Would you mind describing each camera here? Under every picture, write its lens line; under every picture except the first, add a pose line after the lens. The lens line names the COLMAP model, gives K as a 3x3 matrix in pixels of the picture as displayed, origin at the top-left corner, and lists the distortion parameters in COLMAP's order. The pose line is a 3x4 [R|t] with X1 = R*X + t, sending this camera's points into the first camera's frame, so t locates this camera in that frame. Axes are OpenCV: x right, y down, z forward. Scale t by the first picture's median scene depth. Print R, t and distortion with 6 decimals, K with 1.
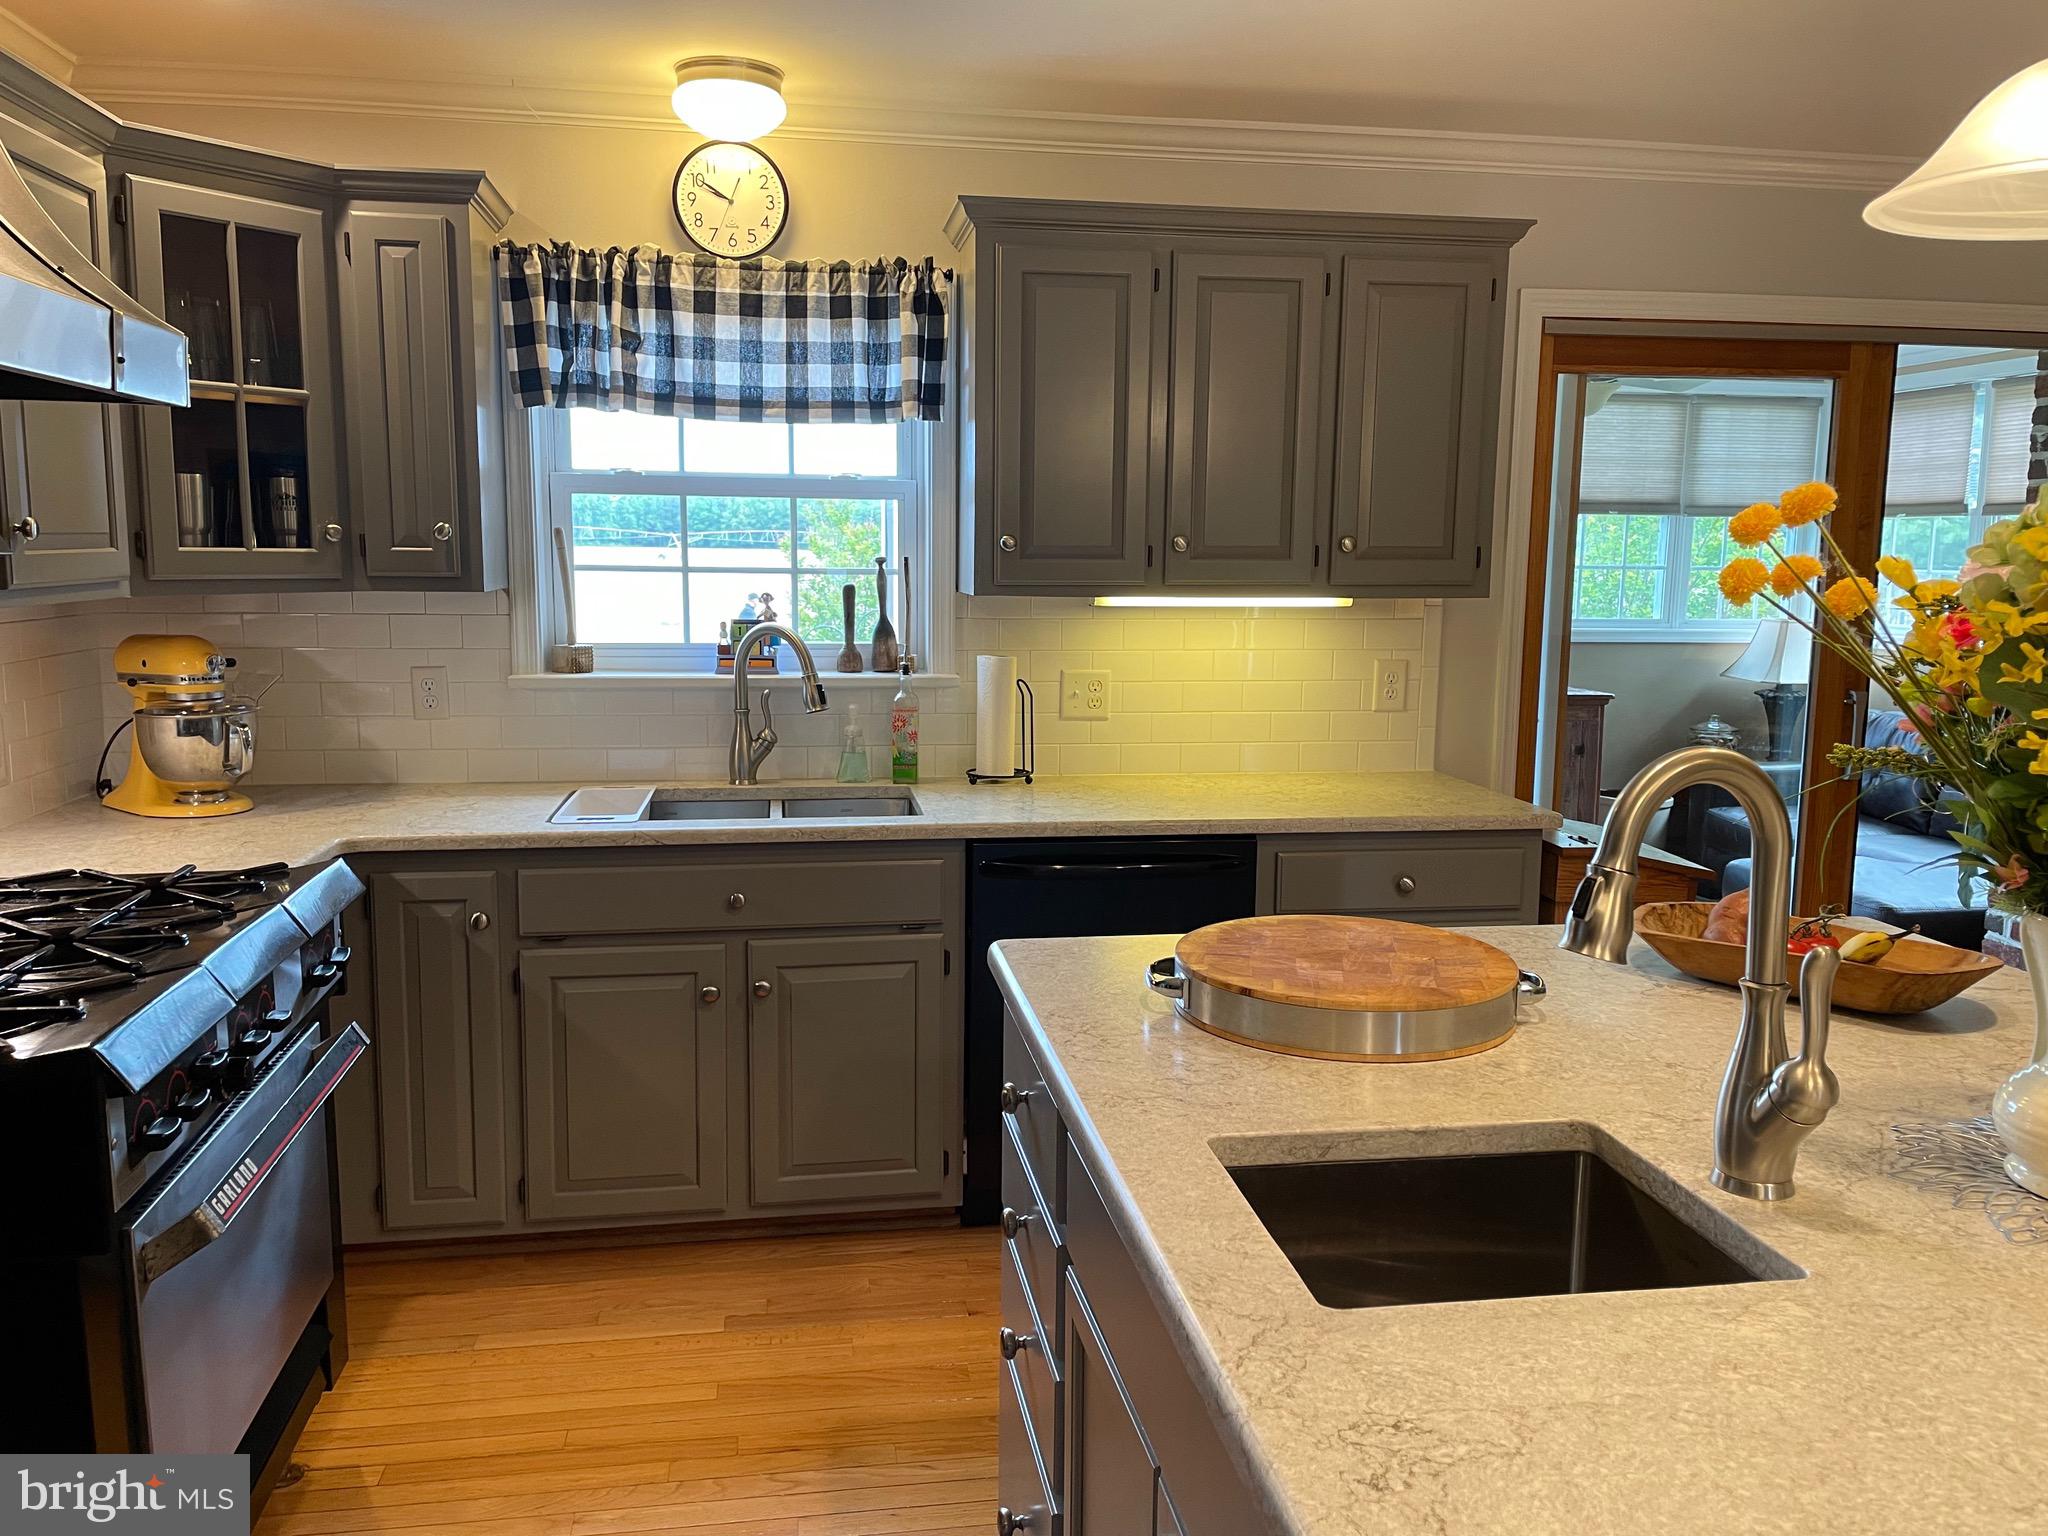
lens RADIAL K [[1545.6, 0, 1043.7], [0, 1545.6, 759.9], [0, 0, 1]] dist [0.067499, -0.097028]
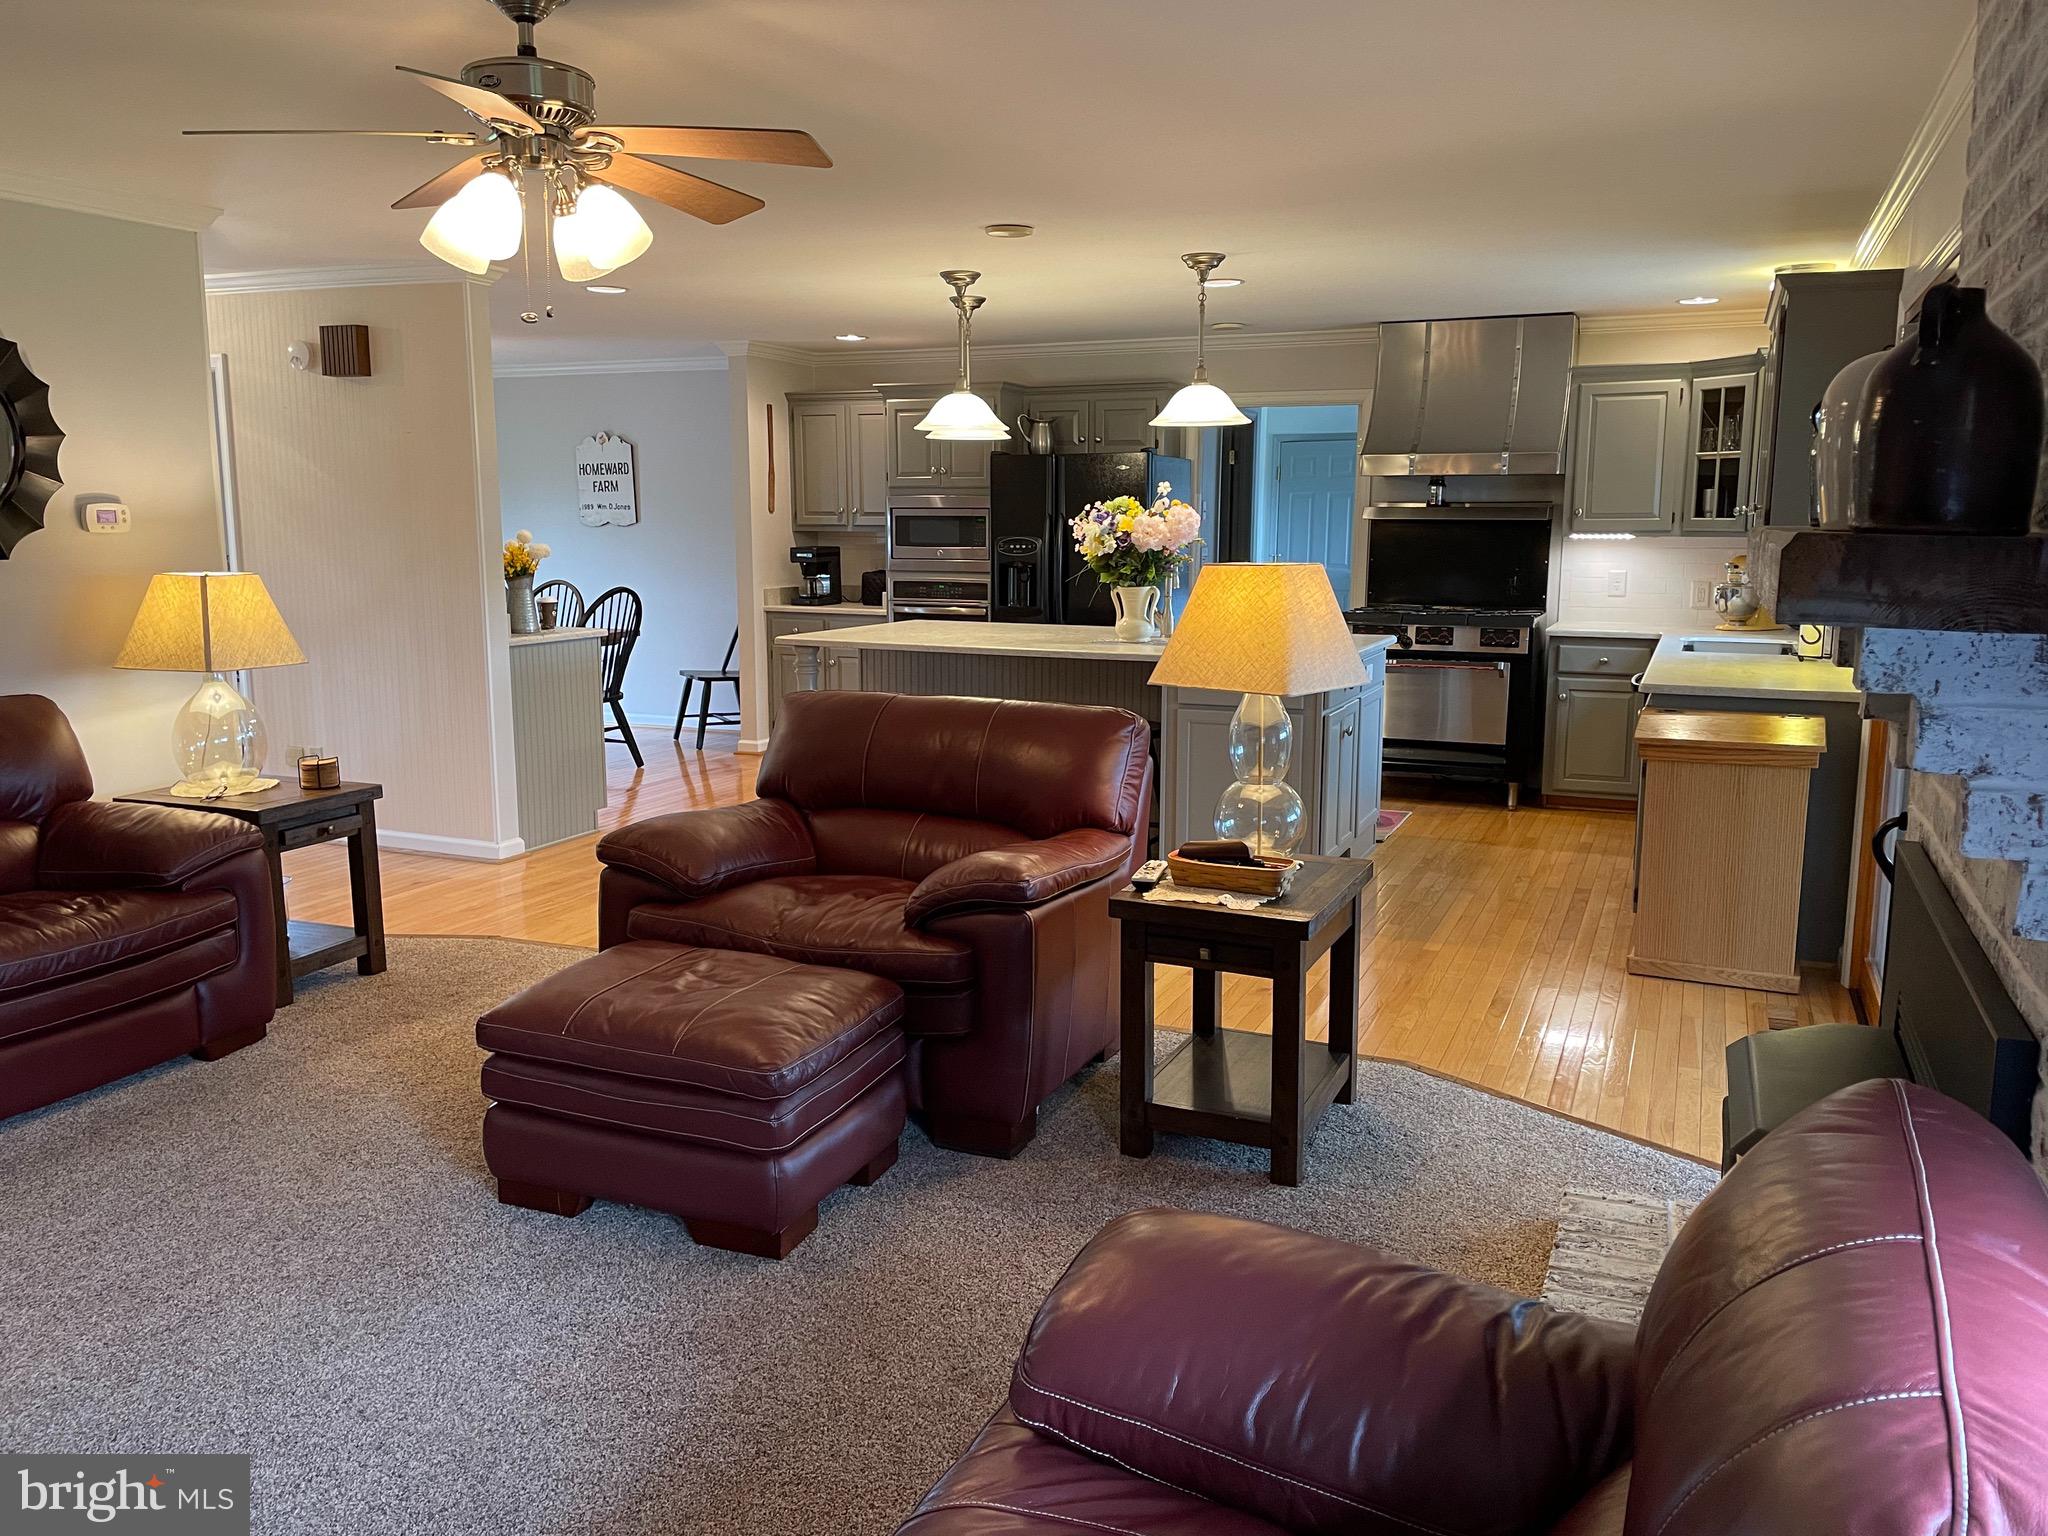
lens RADIAL K [[1545.6, 0, 1024.9], [0, 1545.6, 774.4], [0, 0, 1]] dist [0.067499, -0.097028]
pose [[-0.553548, 0.129647, -0.822664, 1.940795], [-0.121720, 0.964607, 0.233918, -0.163100], [0.823875, 0.229619, -0.518175, 1.294012]]
